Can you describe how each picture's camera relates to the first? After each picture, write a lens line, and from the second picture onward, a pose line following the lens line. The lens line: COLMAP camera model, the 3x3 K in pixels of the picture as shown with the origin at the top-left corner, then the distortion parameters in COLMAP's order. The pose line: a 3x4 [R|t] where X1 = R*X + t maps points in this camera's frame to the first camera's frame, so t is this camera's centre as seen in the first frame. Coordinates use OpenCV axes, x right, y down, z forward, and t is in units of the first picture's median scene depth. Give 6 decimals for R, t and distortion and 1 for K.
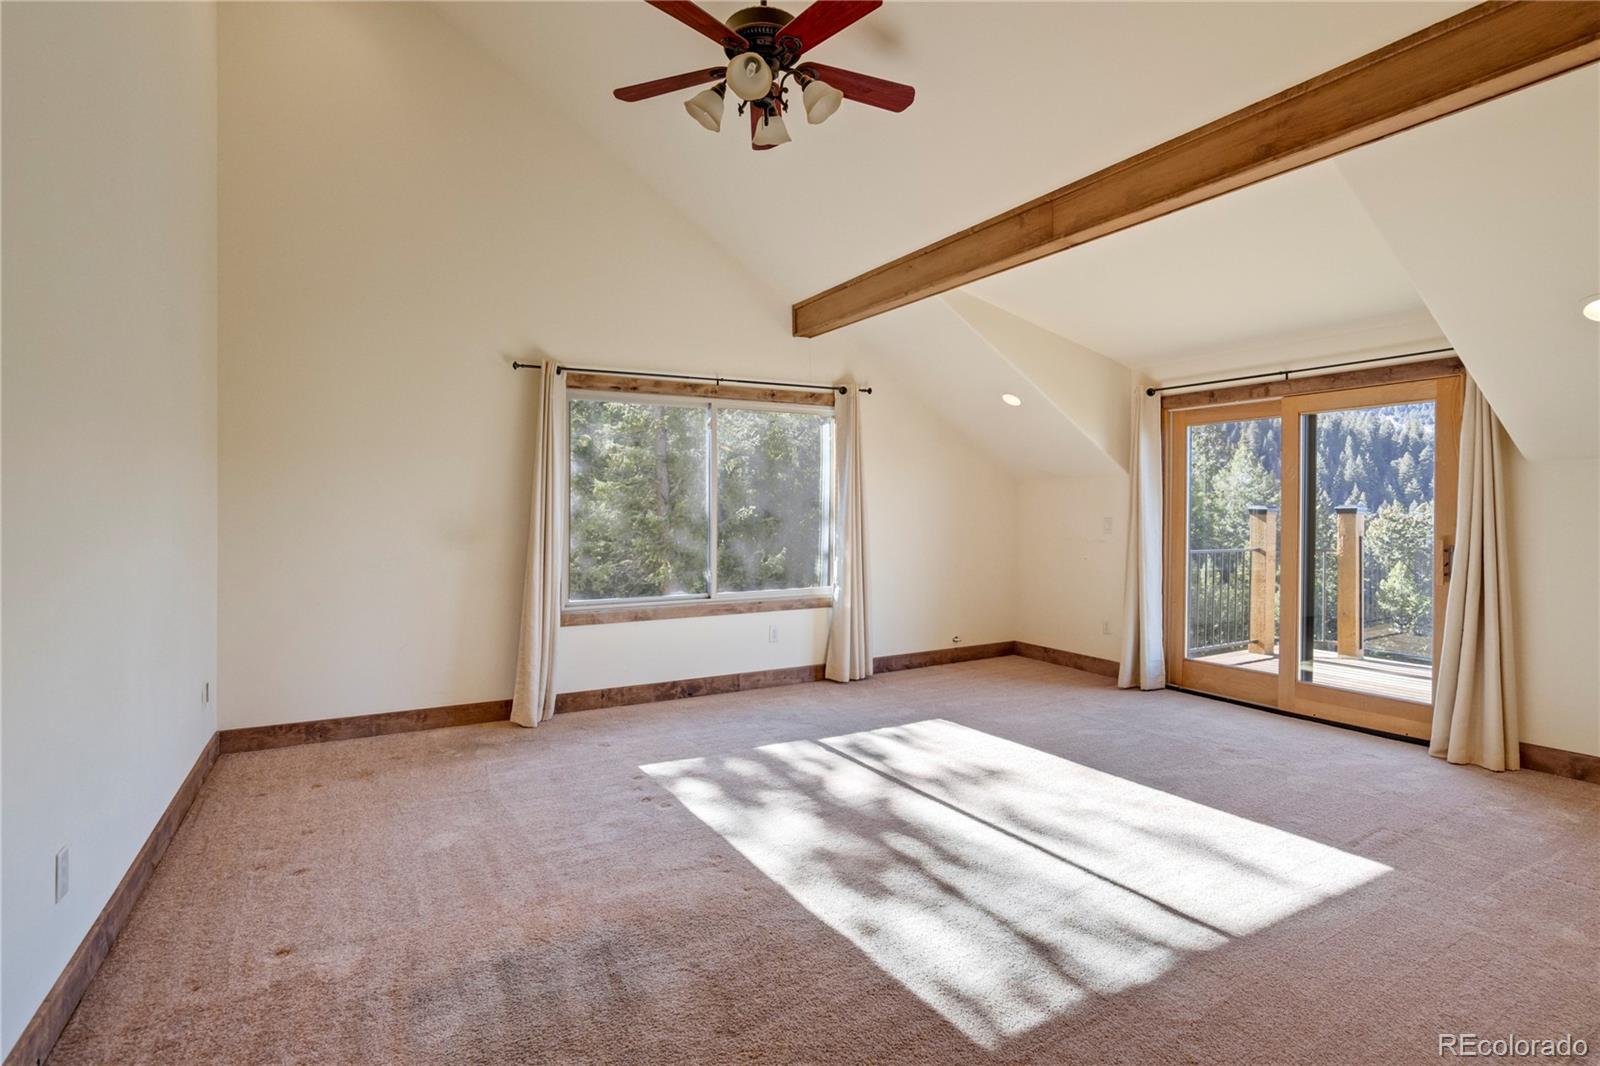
lens RADIAL K [[790.4, 0, 797.5], [0, 790.4, 523.1], [0, 0, 1]] dist [-0.019802, 0.000493]
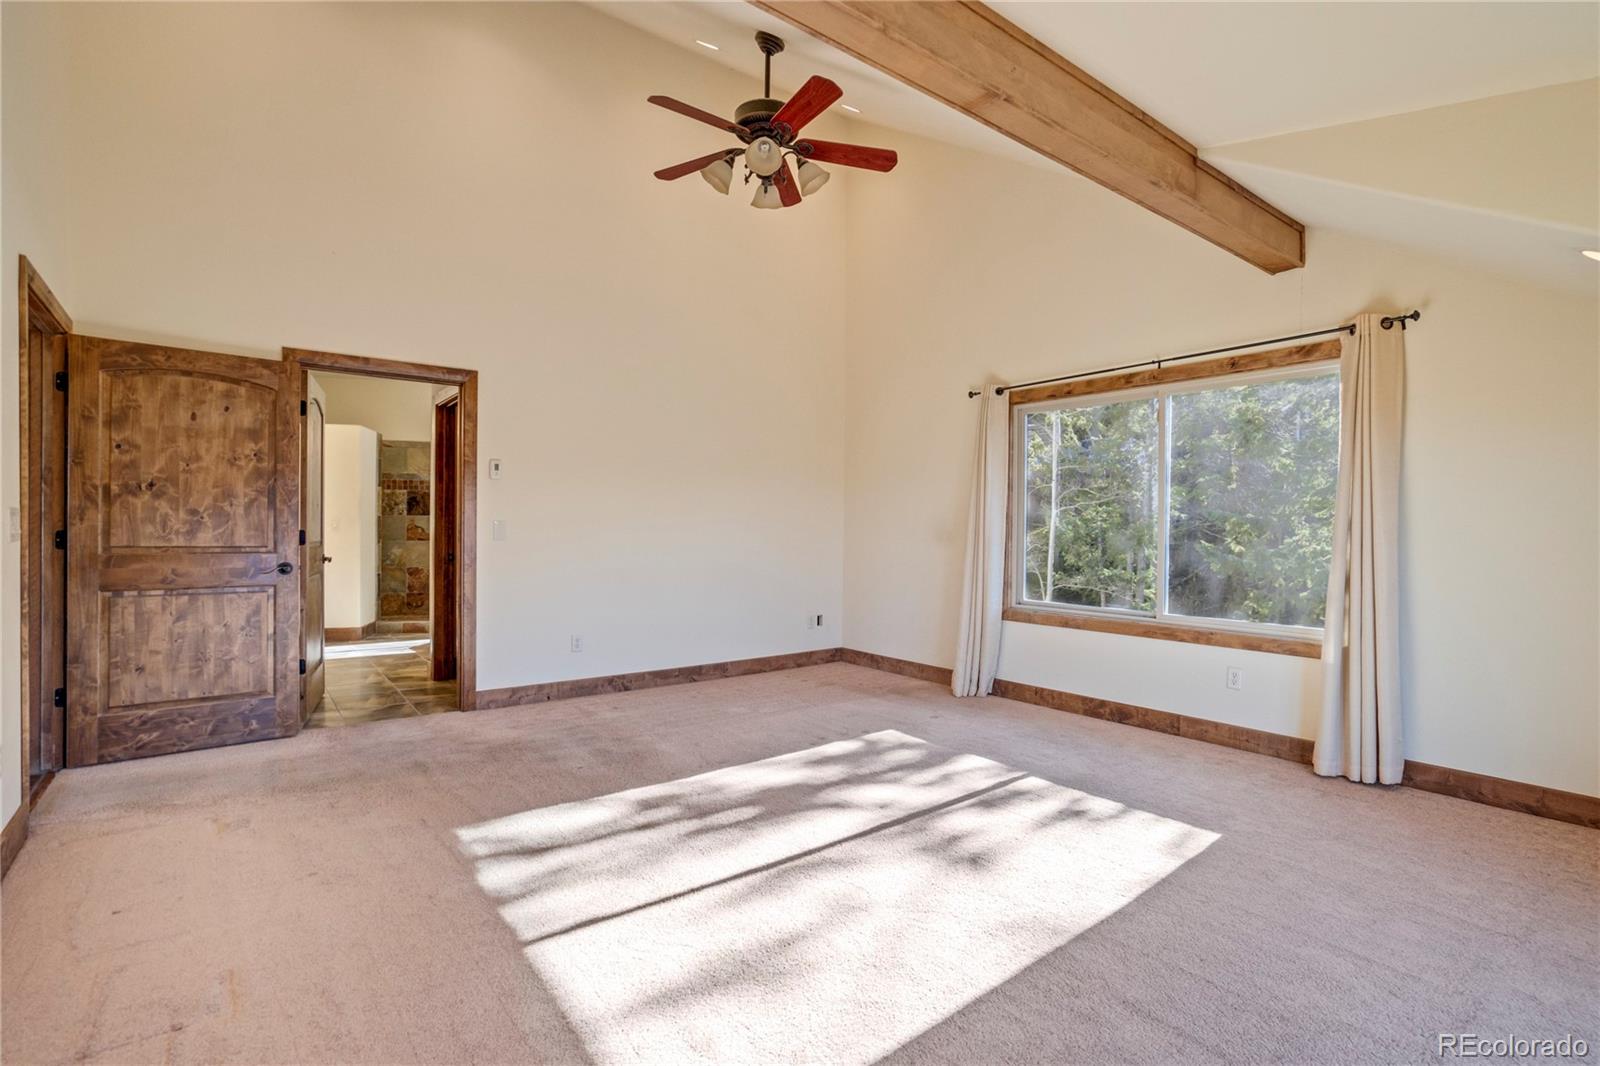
lens RADIAL K [[756.9, 0, 801.0], [0, 756.9, 529.1], [0, 0, 1]] dist [-0.024348, 0.010550]
pose [[0.143896, 0.013550, -0.989500, 0.713683], [-0.017956, 0.999777, 0.011079, -0.003920], [0.989430, 0.016173, 0.144107, 0.554617]]
